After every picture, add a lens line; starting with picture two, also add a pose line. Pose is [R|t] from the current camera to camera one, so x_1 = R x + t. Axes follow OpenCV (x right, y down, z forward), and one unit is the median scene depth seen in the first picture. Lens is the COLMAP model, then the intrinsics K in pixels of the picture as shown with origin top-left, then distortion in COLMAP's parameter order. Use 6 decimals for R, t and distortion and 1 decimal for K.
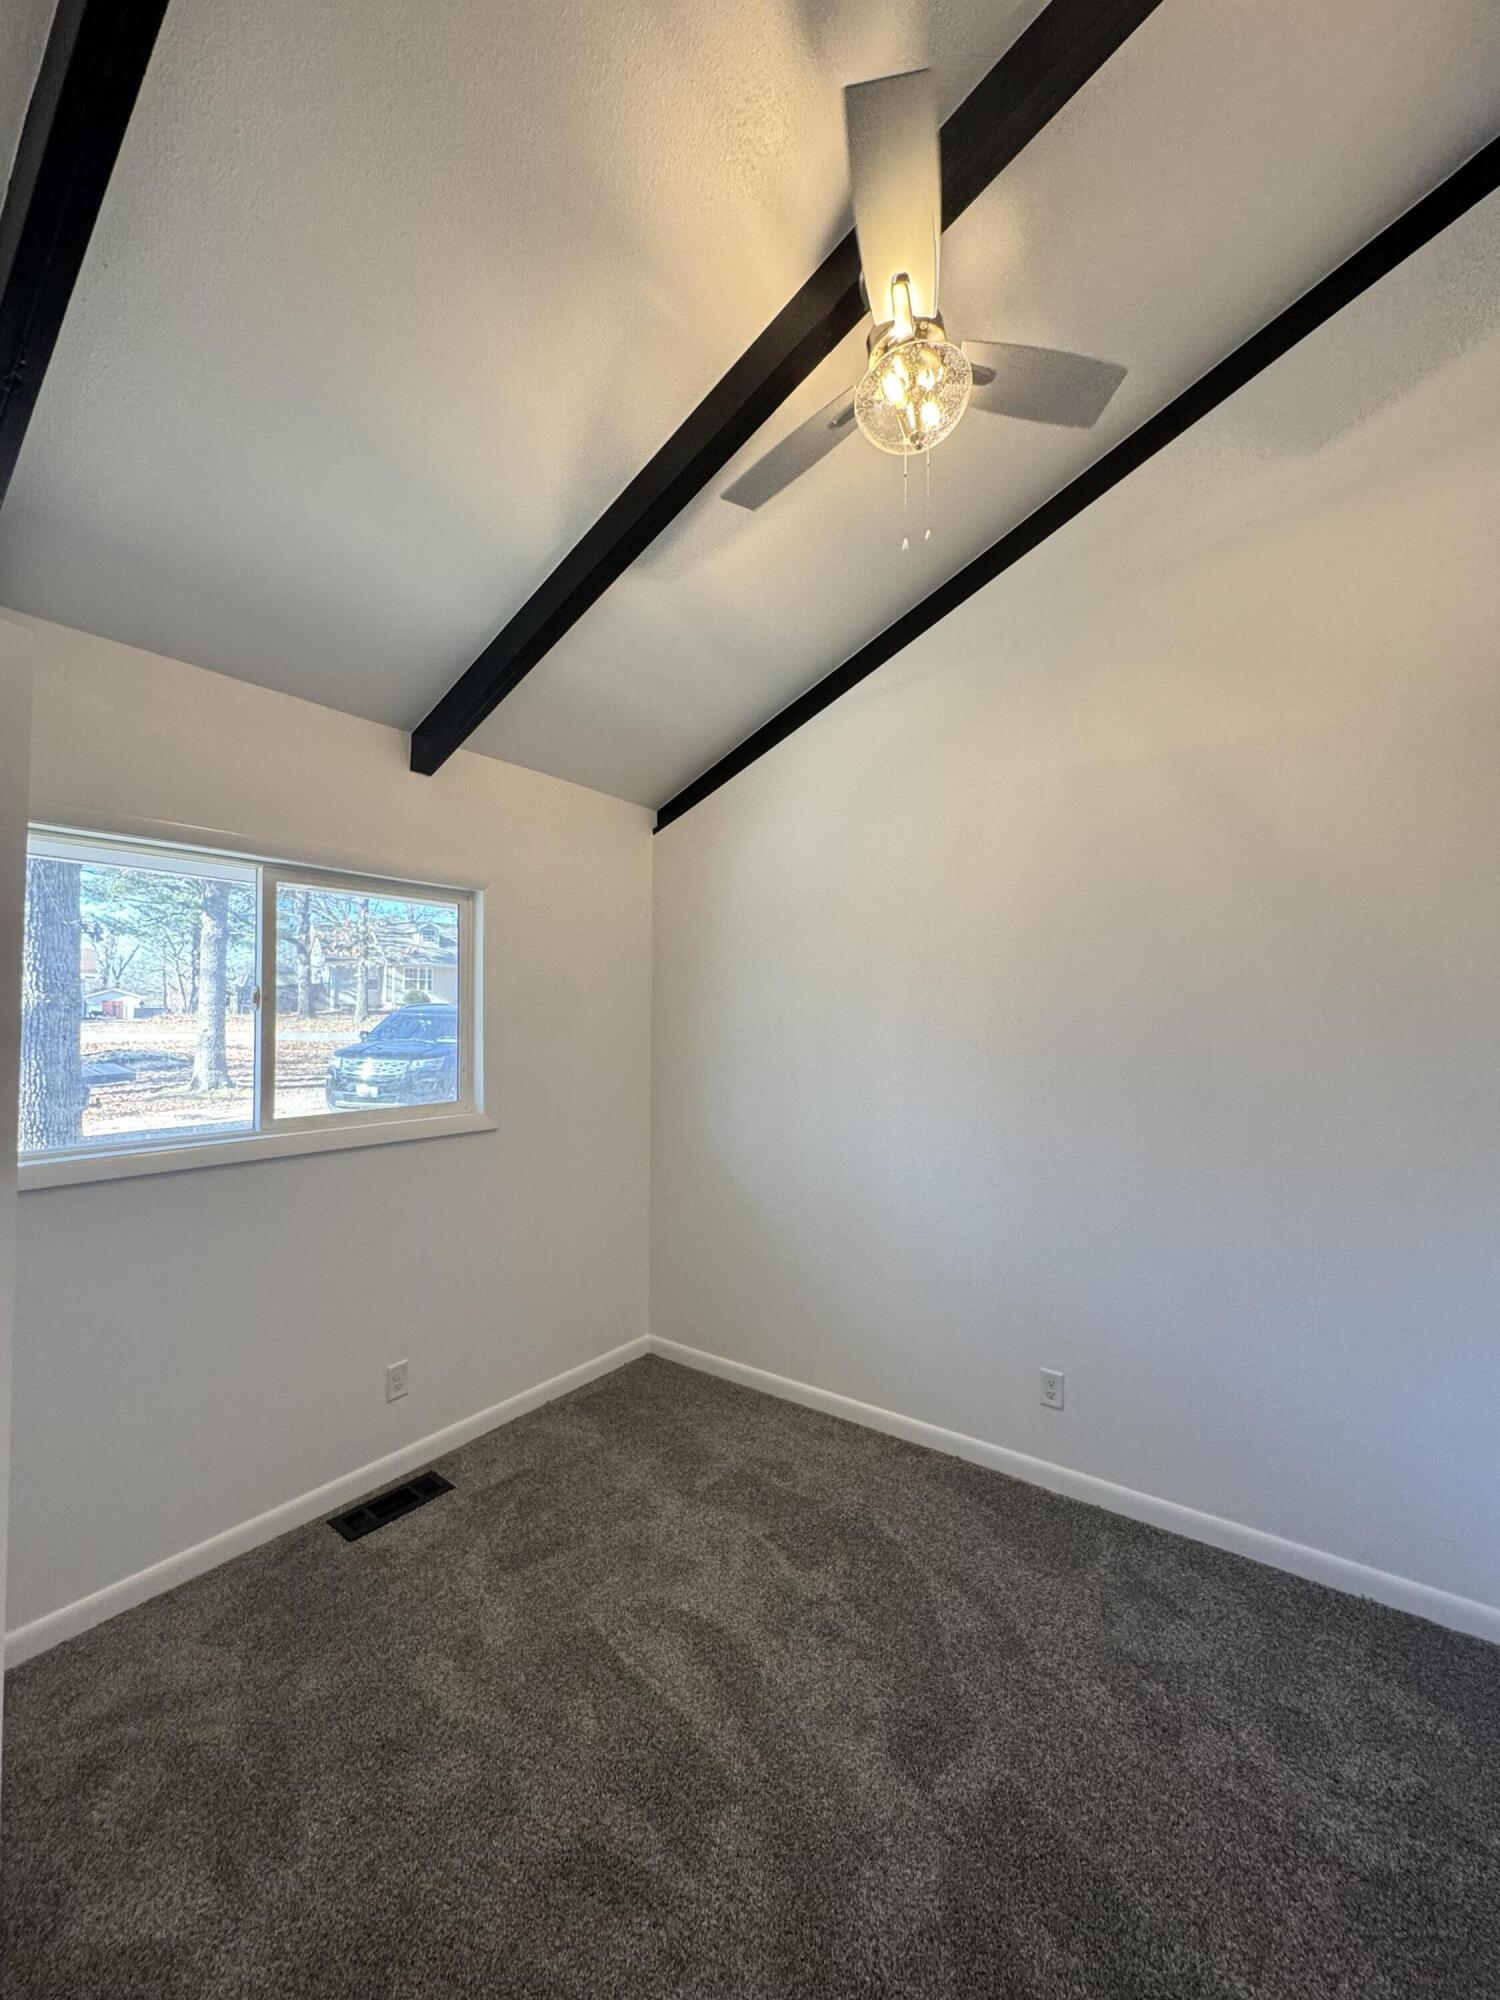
lens RADIAL K [[800.6, 0, 750.0], [0, 800.6, 1000.0], [0, 0, 1]] dist [0.002297, -0.000245]
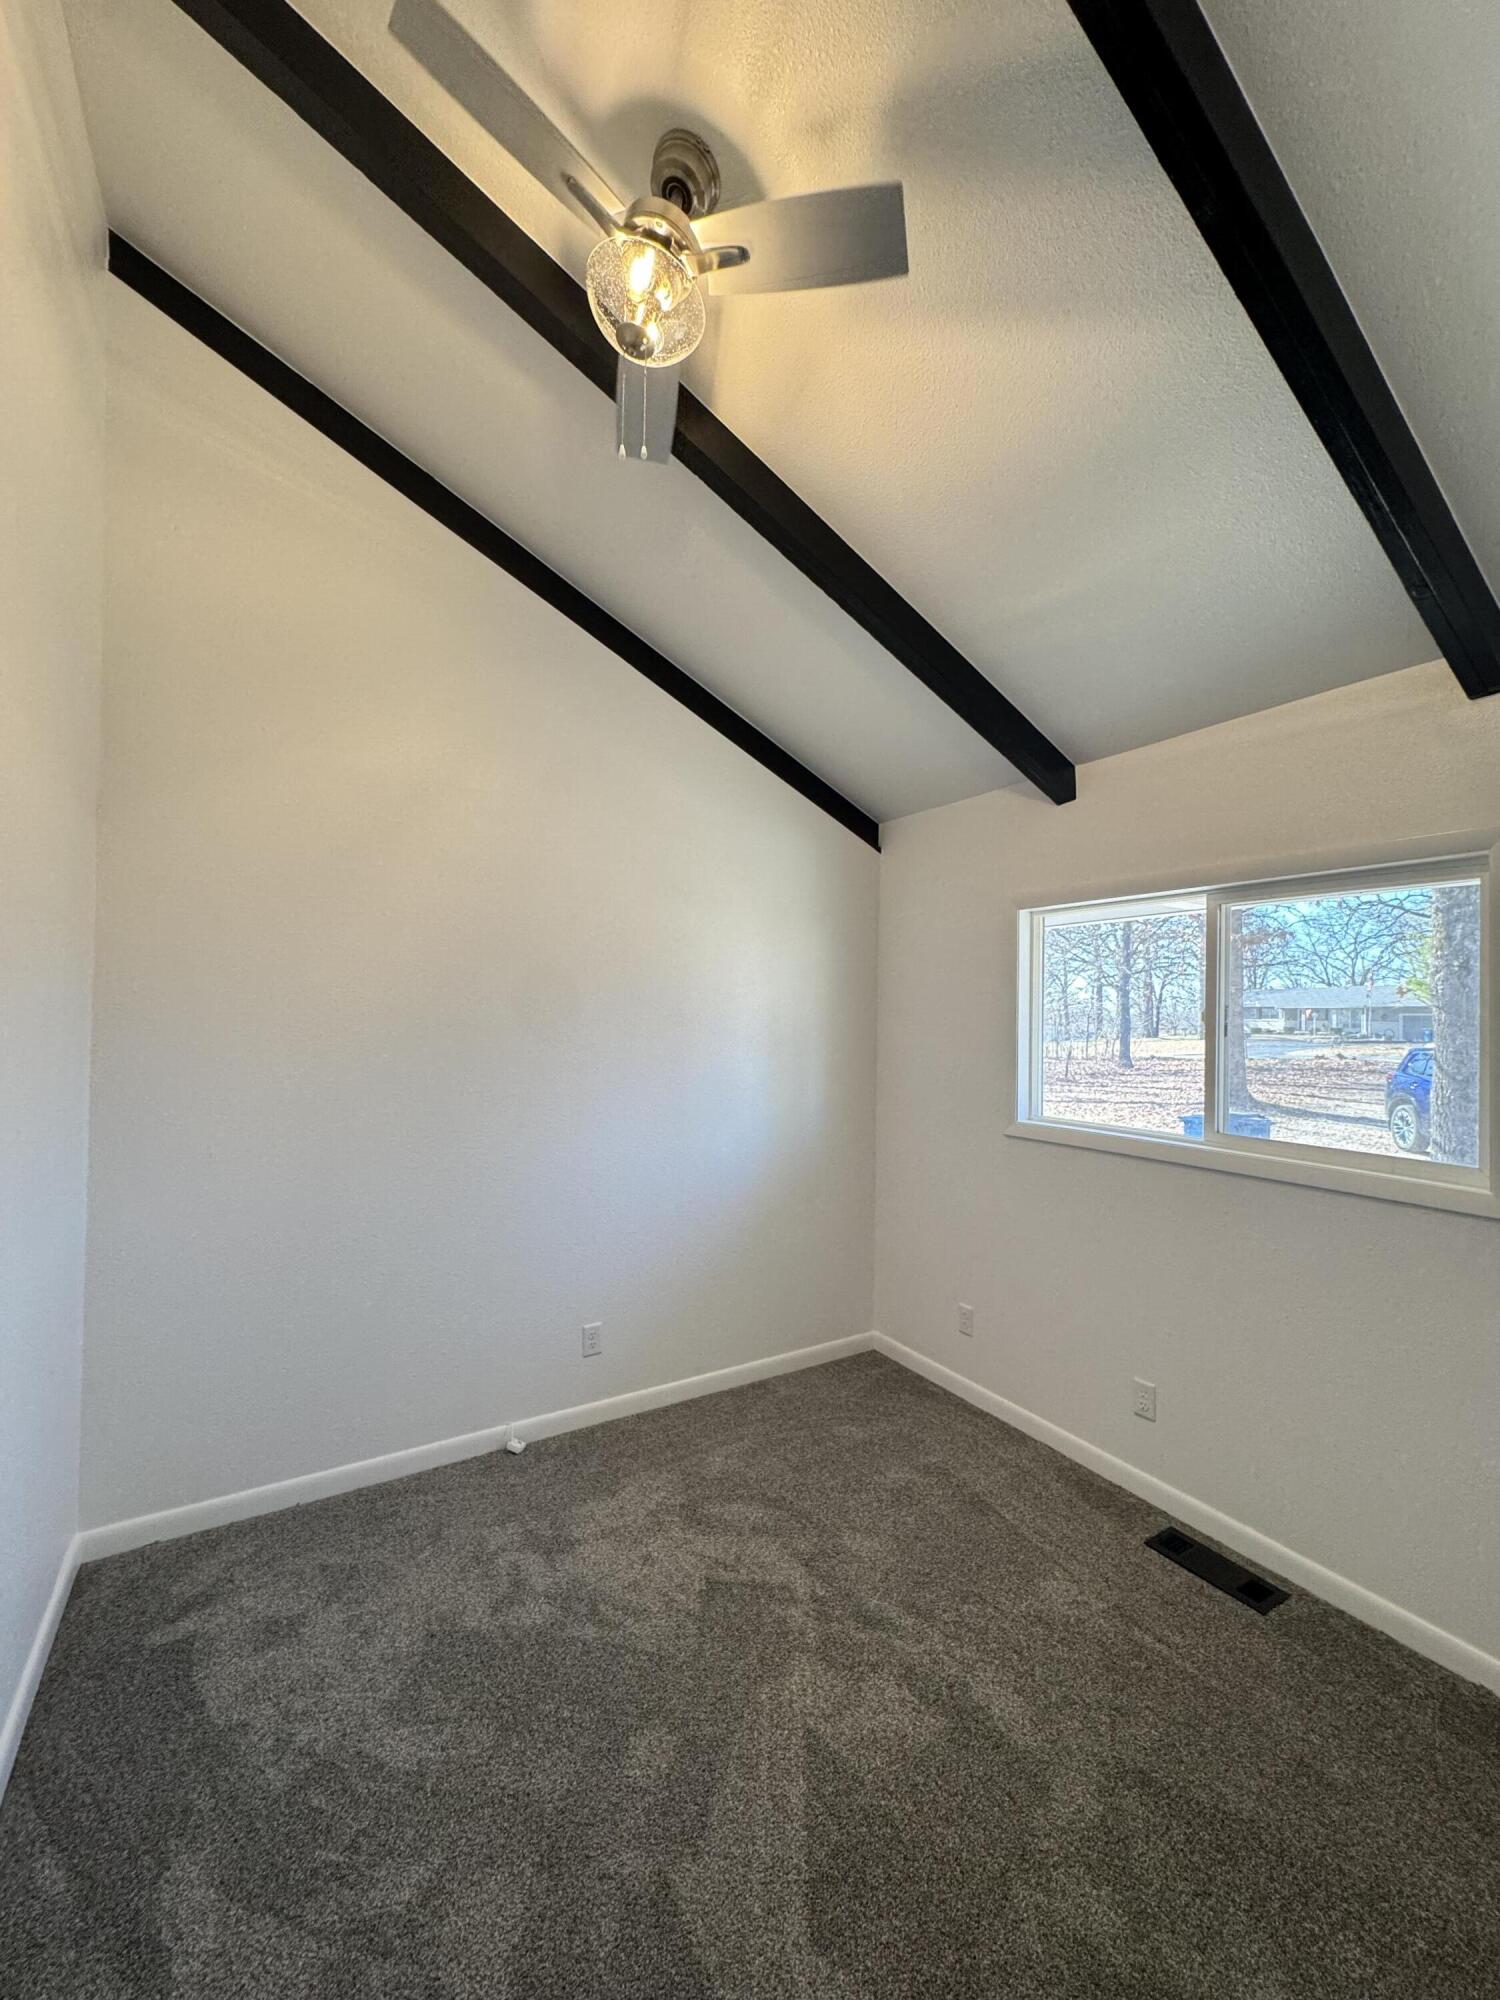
lens RADIAL K [[800.6, 0, 750.0], [0, 800.6, 1000.0], [0, 0, 1]] dist [0.002297, -0.000245]
pose [[-0.380661, -0.032858, -0.924131, 0.691727], [-0.008561, 0.999451, -0.032009, 0.016896], [0.924675, -0.004273, -0.380733, 0.947663]]
